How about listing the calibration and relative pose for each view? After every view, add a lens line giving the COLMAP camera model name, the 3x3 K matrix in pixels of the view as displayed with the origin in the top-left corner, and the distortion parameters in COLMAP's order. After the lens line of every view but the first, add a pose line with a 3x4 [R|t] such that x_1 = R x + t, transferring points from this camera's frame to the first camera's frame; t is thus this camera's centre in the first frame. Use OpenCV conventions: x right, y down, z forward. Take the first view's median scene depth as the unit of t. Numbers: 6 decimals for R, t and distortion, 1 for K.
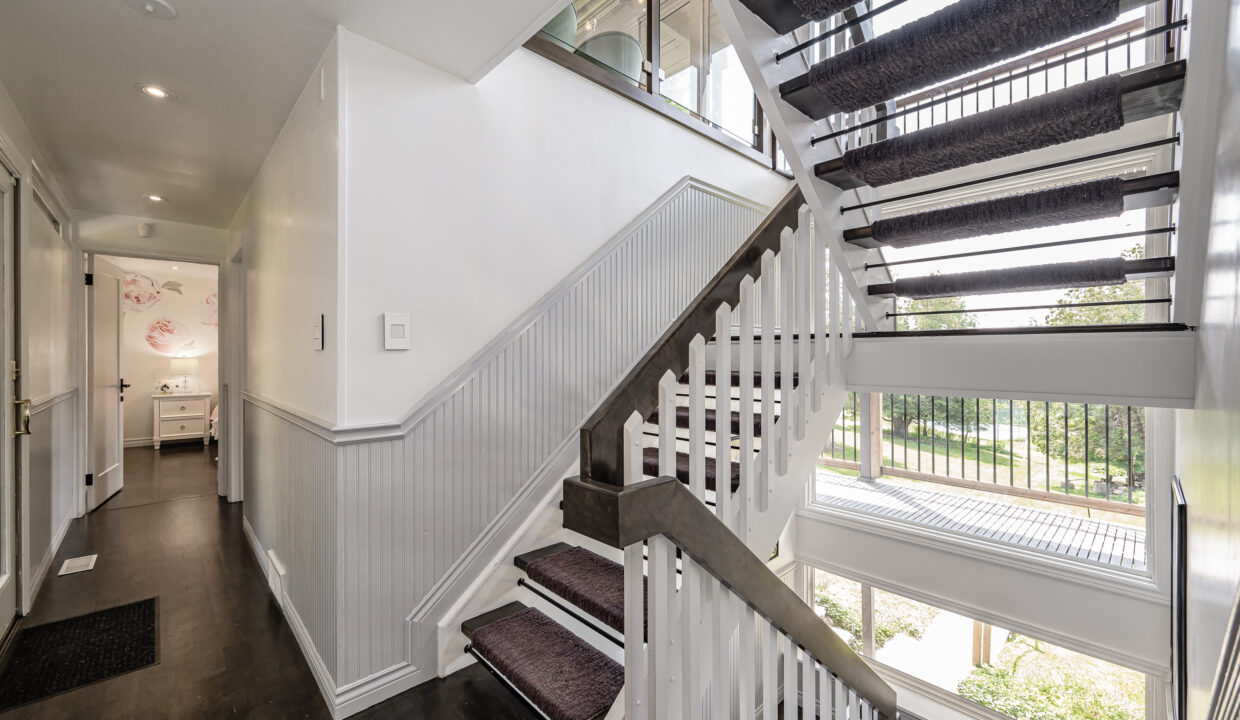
lens RADIAL K [[501.9, 0, 621.0], [0, 501.9, 355.7], [0, 0, 1]] dist [0.003257, 0.000321]
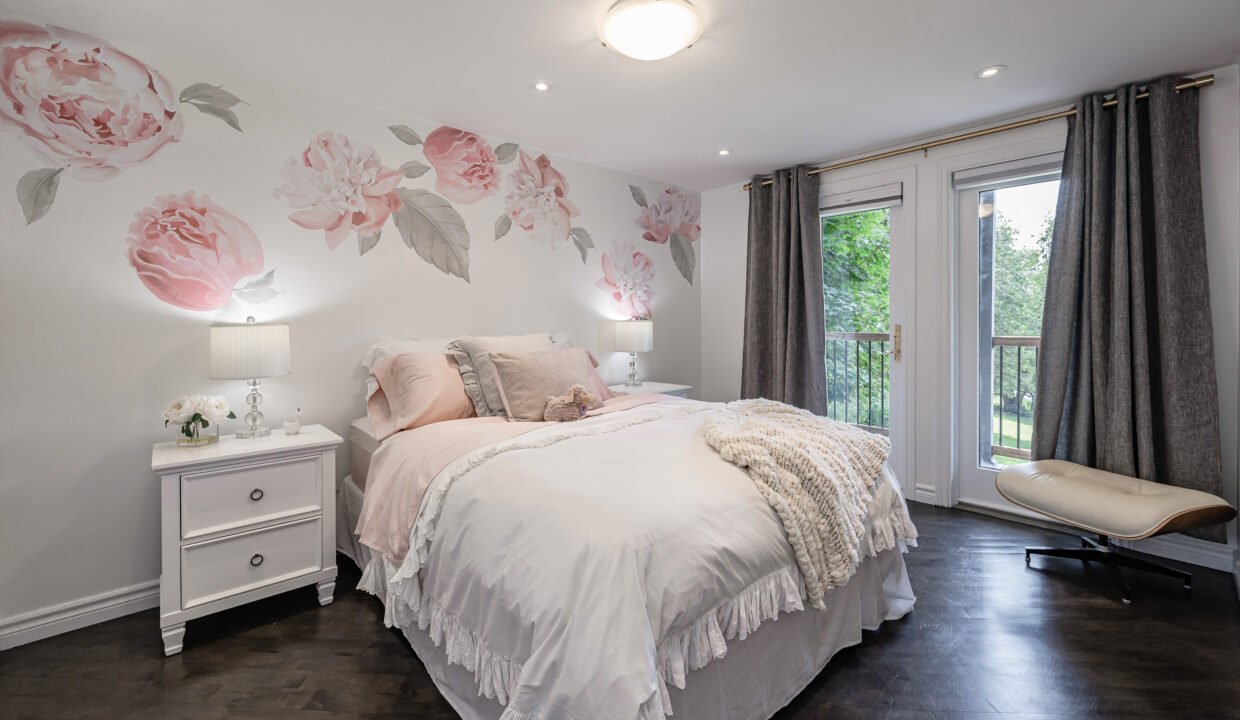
lens RADIAL K [[501.9, 0, 594.5], [0, 501.9, 314.0], [0, 0, 1]] dist [0.003257, 0.000321]
pose [[0.999988, 0.002408, -0.004195, -0.658036], [-0.002369, 0.999955, 0.009185, -0.005708], [0.004217, -0.009175, 0.999949, 0.692120]]
